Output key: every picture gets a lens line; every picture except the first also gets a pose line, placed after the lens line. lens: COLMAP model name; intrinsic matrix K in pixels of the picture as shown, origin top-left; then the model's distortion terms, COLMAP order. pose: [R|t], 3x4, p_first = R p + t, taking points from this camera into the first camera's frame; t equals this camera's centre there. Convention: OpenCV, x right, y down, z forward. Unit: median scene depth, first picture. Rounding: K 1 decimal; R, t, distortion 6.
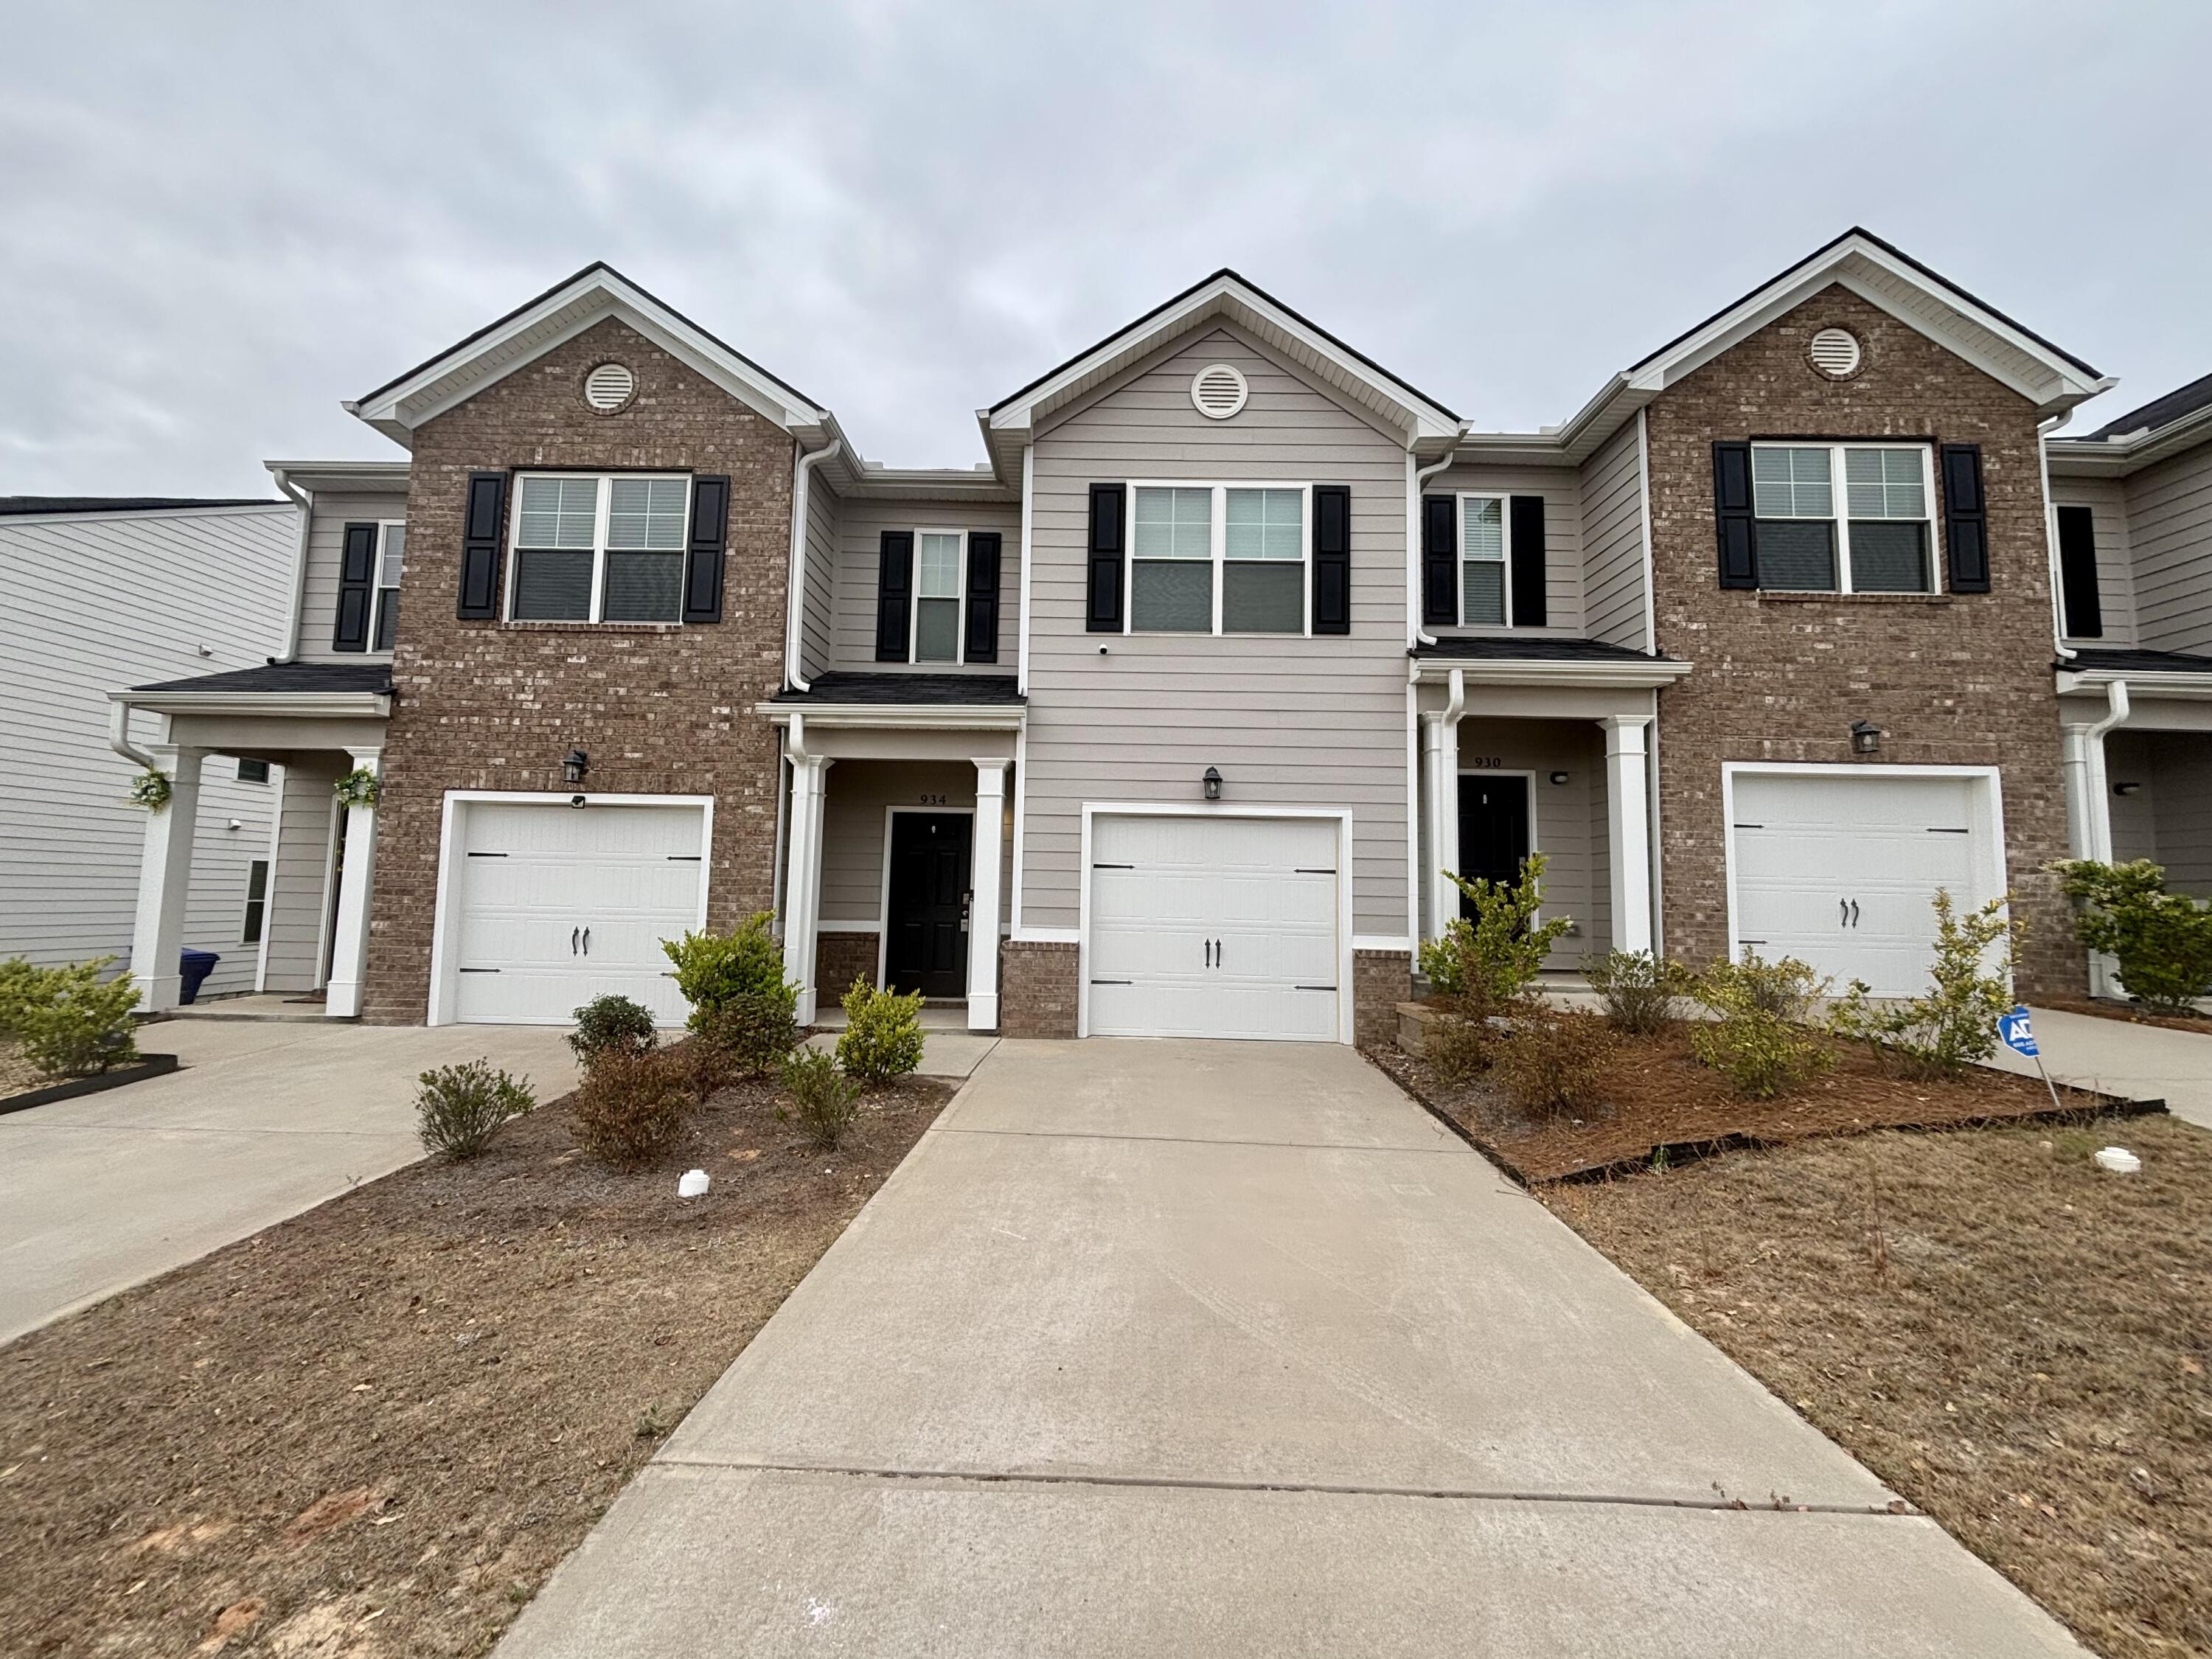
lens RADIAL K [[889.6, 0, 1115.1], [0, 889.6, 824.5], [0, 0, 1]] dist [0.006873, -0.001207]
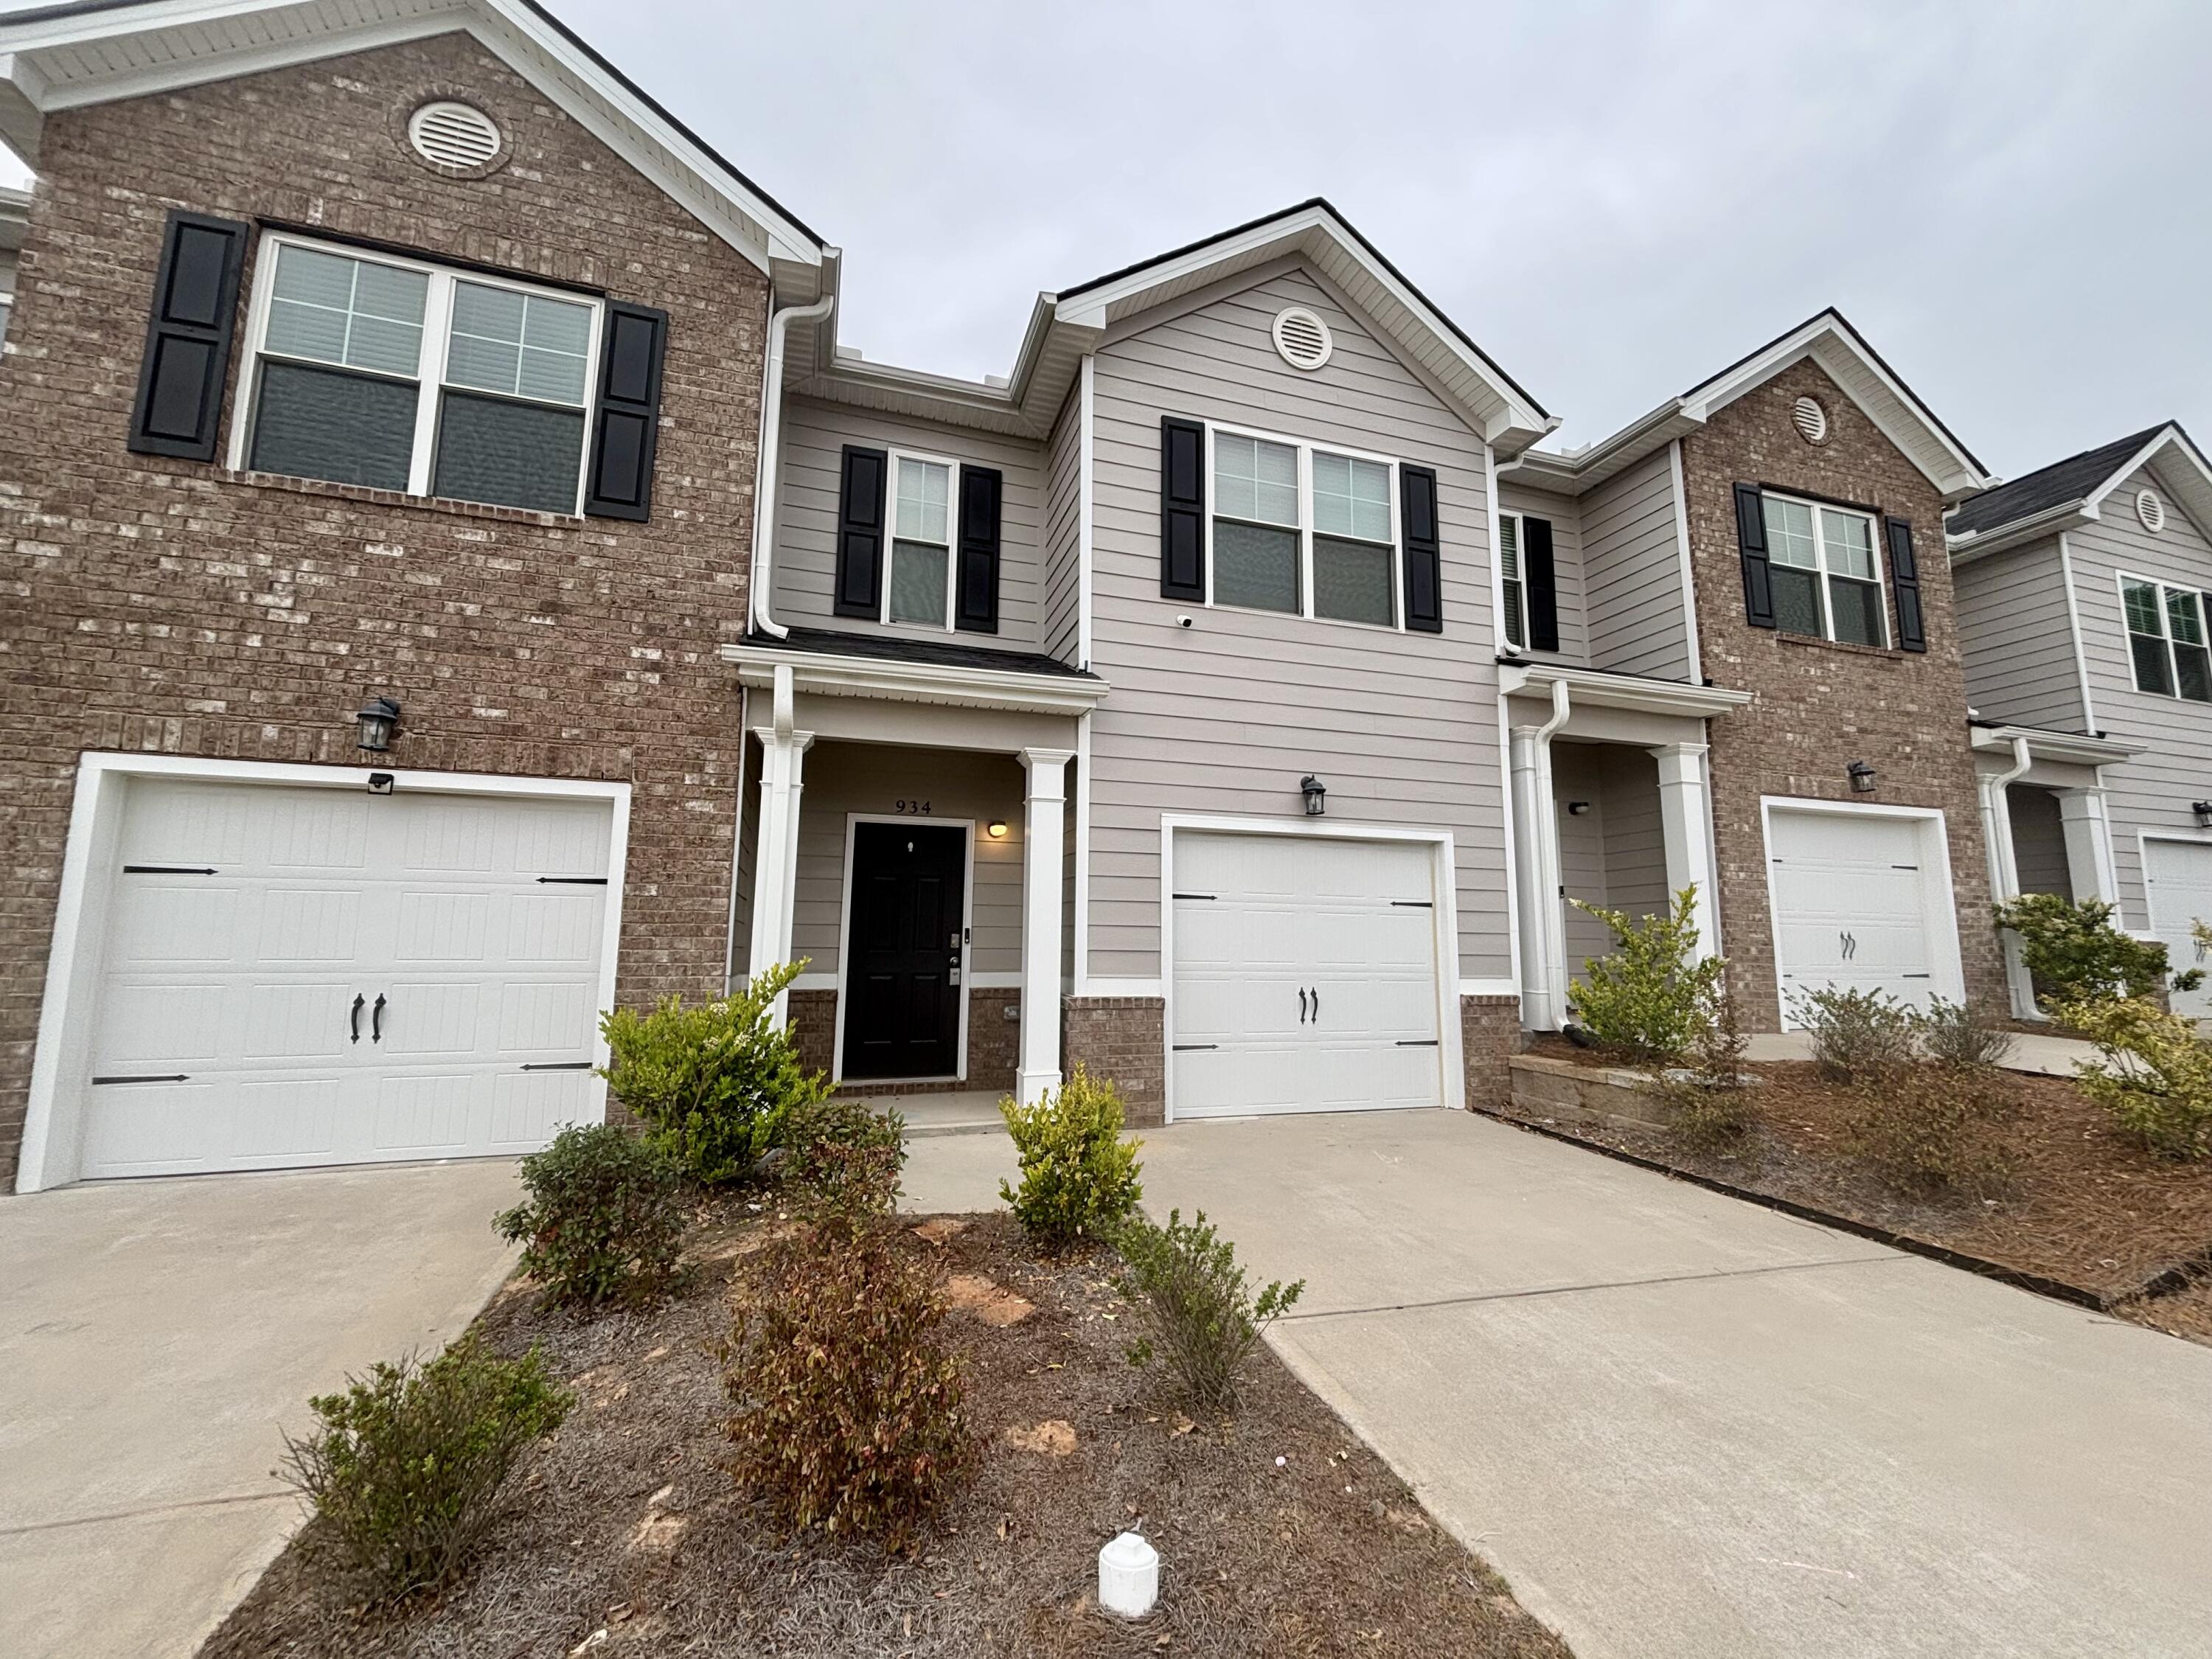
lens RADIAL K [[889.6, 0, 1100.9], [0, 889.6, 823.5], [0, 0, 1]] dist [0.006873, -0.001207]
pose [[0.948466, 0.031268, 0.315332, -0.327519], [-0.016338, 0.998622, -0.049880, 0.022884], [-0.316457, 0.042158, 0.947670, 0.280422]]
